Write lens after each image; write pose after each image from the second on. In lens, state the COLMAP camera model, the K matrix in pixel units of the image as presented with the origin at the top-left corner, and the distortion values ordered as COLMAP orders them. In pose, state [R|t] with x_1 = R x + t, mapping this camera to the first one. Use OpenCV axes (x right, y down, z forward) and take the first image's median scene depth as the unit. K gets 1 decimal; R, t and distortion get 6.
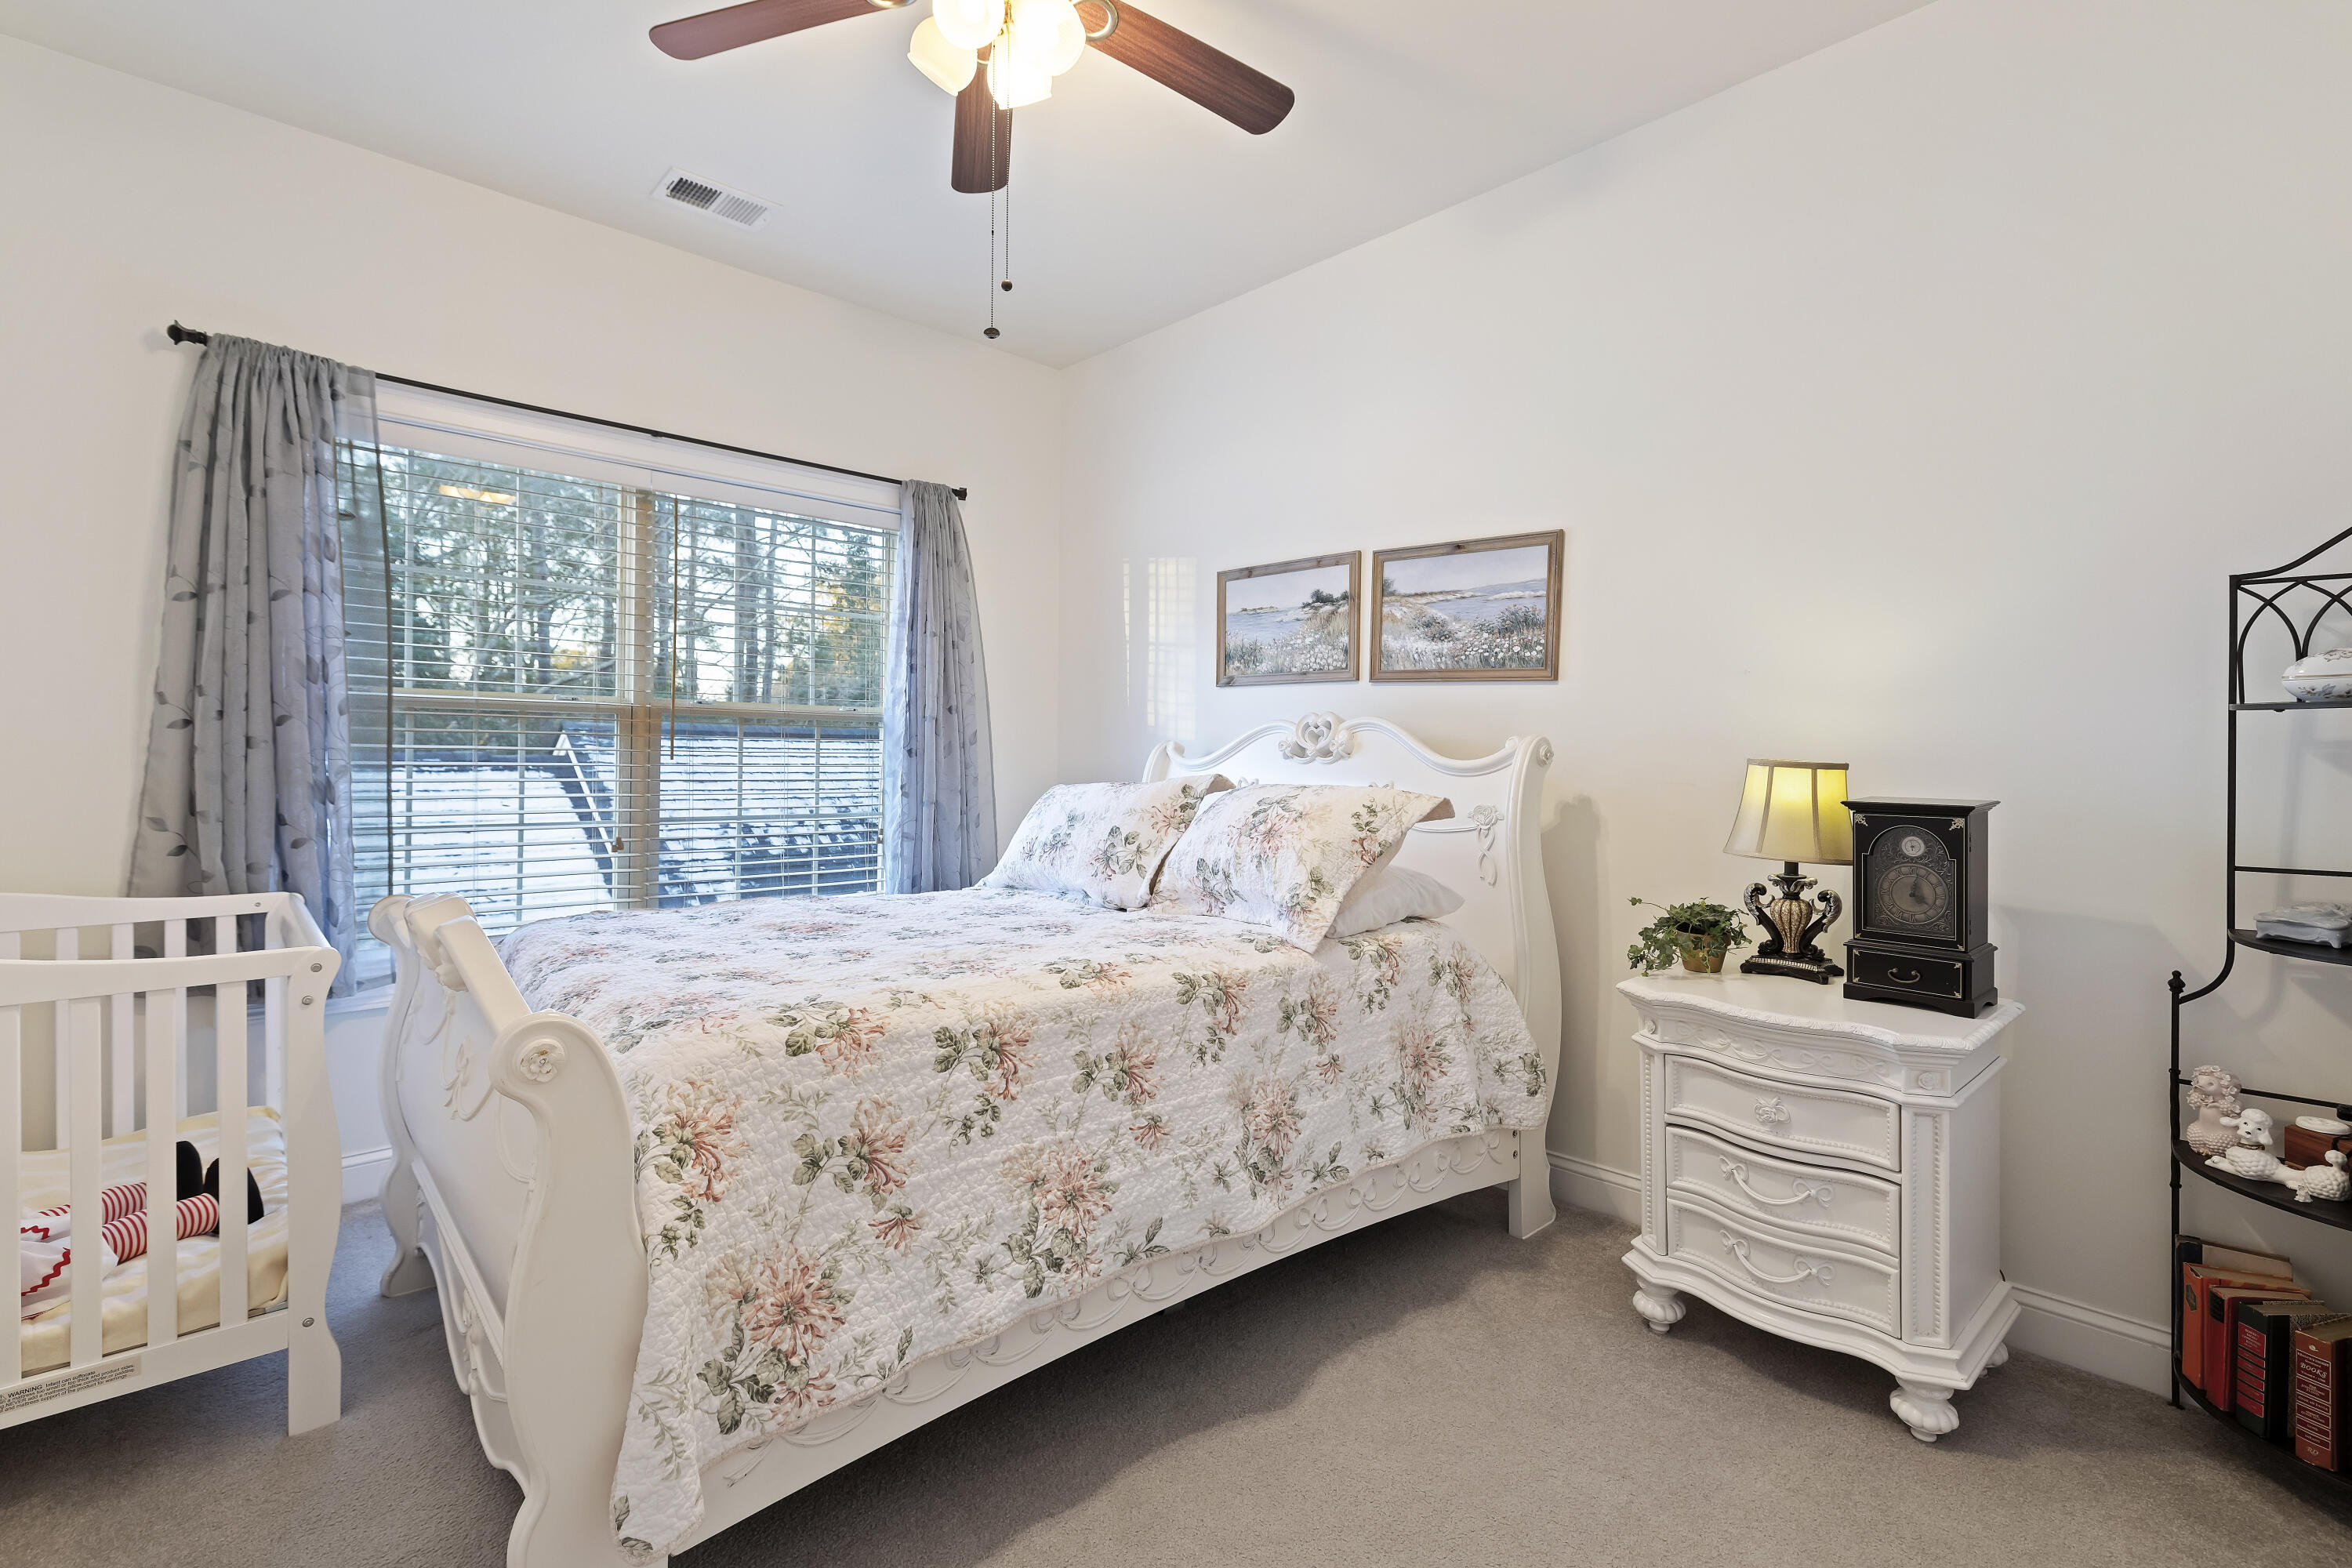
lens RADIAL K [[1088.1, 0, 1176.9], [0, 1088.1, 769.8], [0, 0, 1]] dist [0.001245, 0.000011]
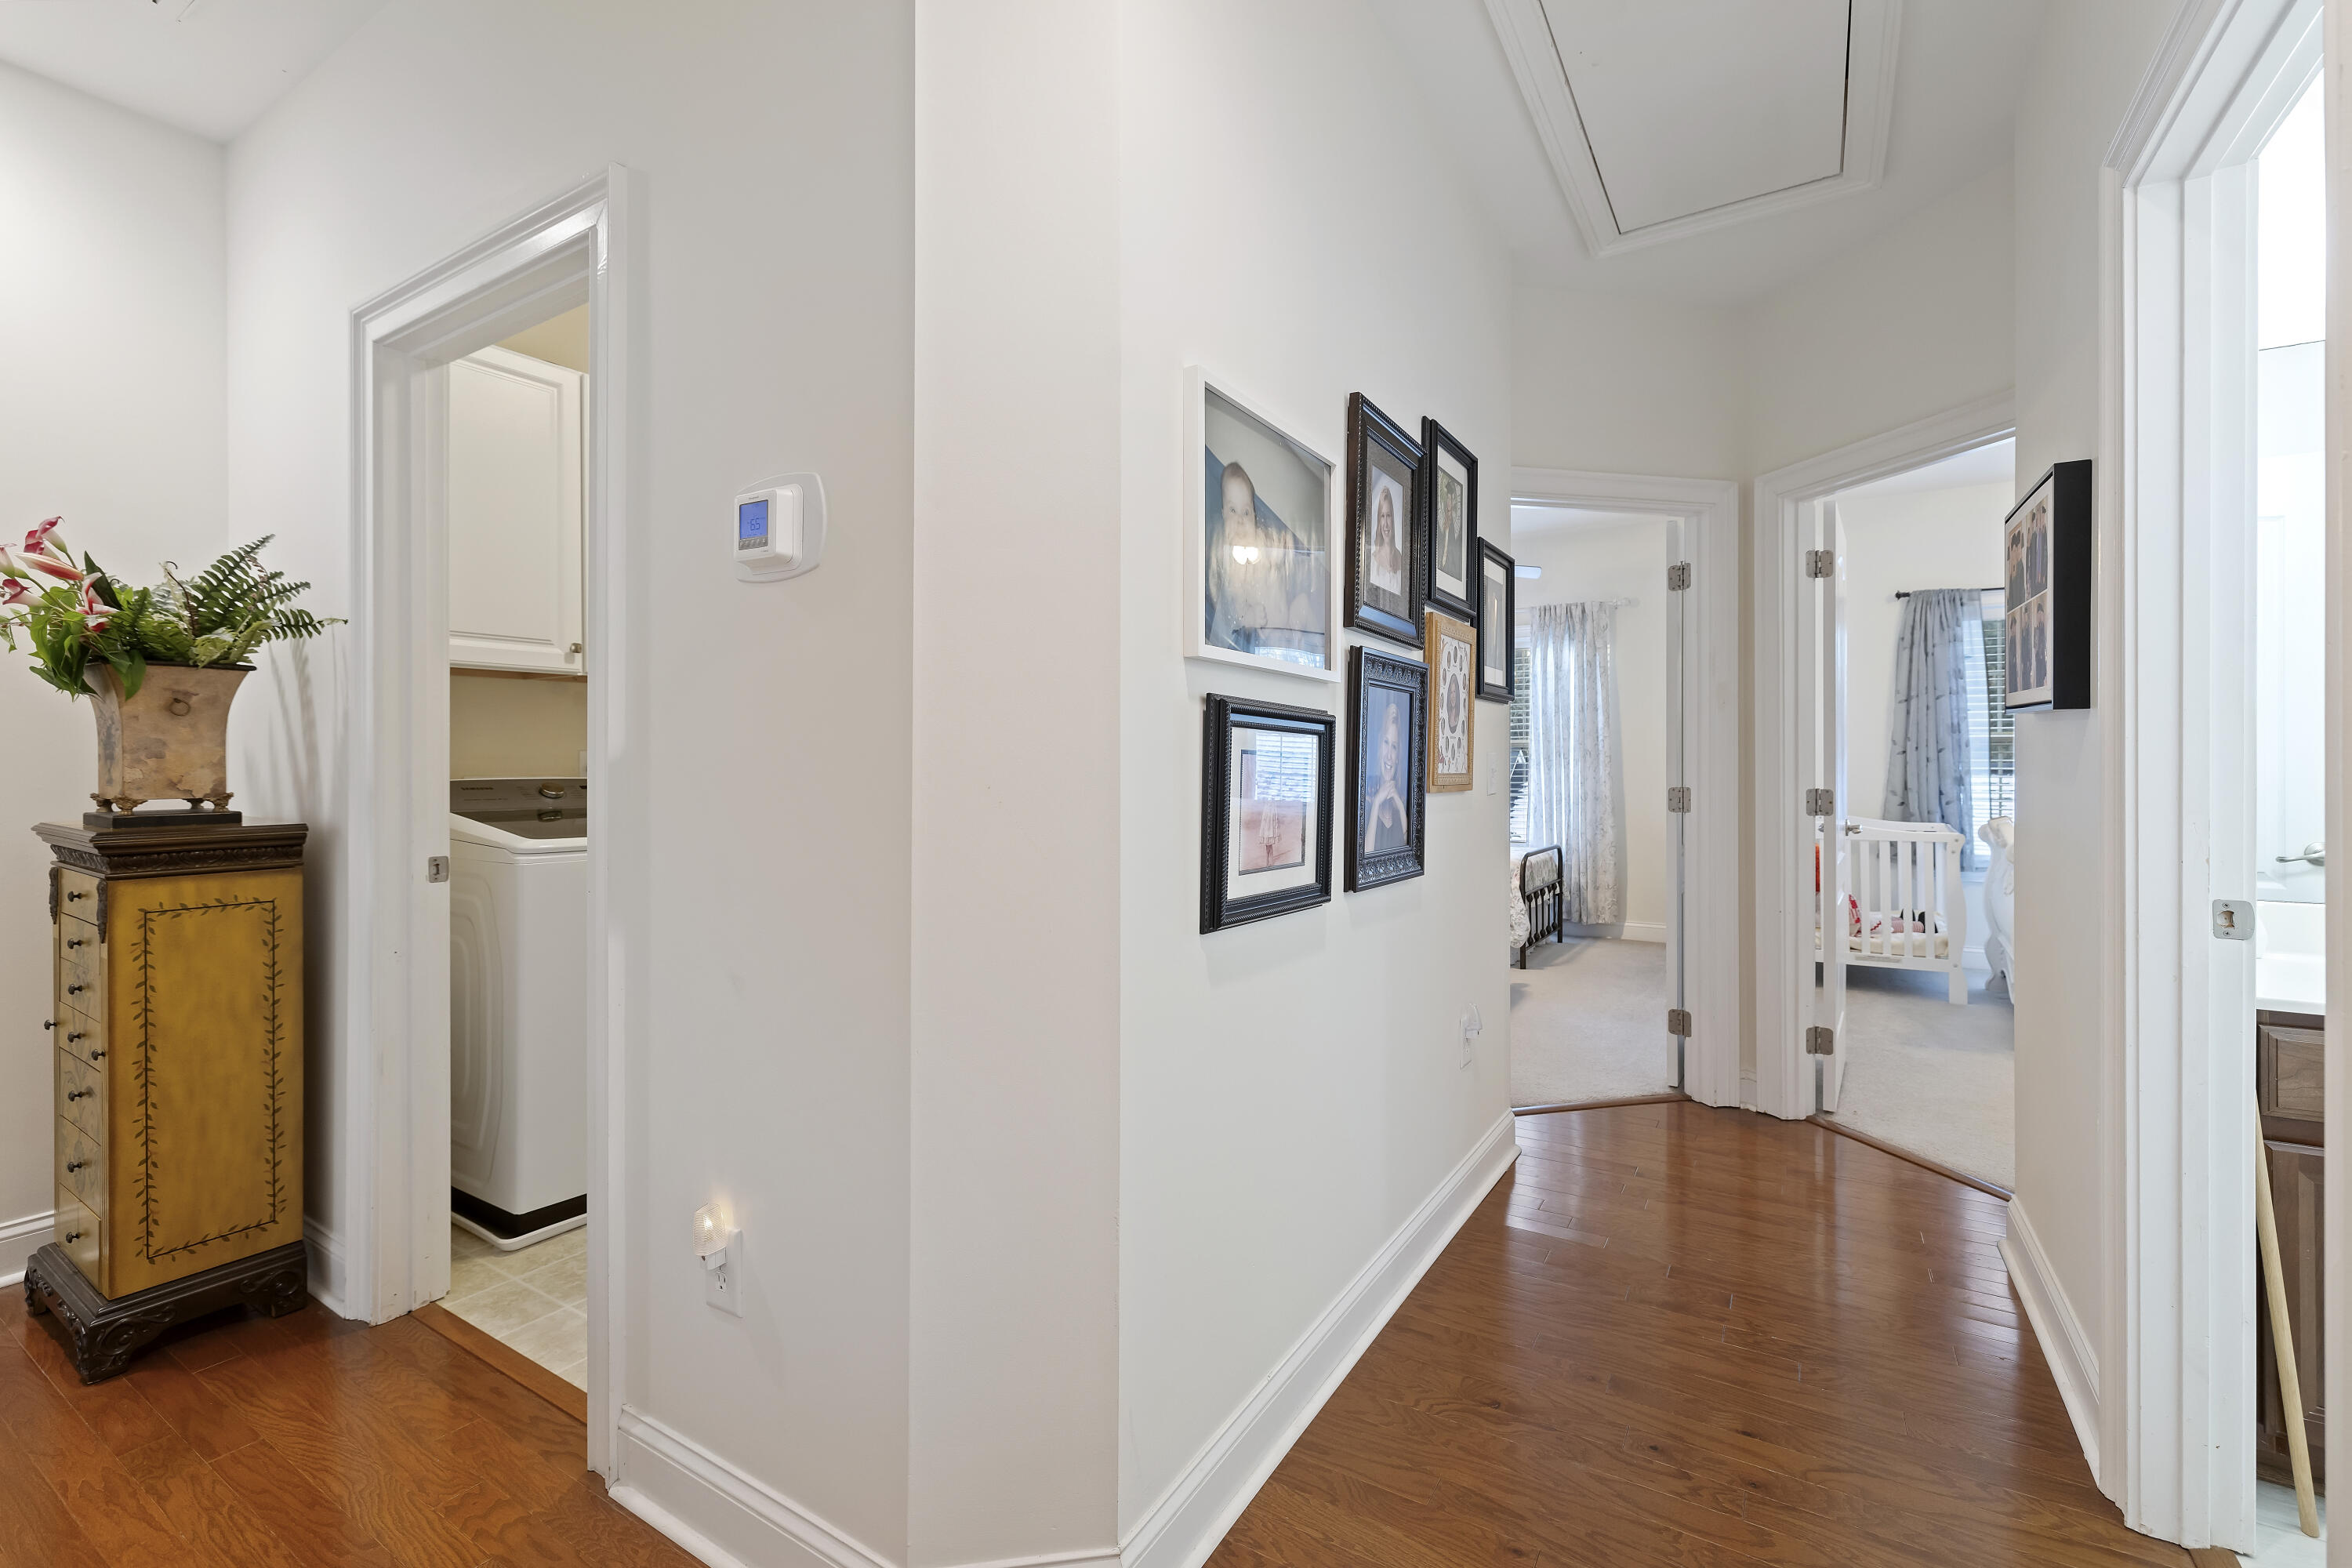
lens RADIAL K [[1028.0, 0, 1175.5], [0, 1028.0, 770.9], [0, 0, 1]] dist [0.004845, 0.000362]
pose [[0.250988, -0.005023, -0.967977, 0.936406], [0.008023, 0.999963, -0.003109, -0.006859], [0.967957, -0.006986, 0.251019, -1.182819]]
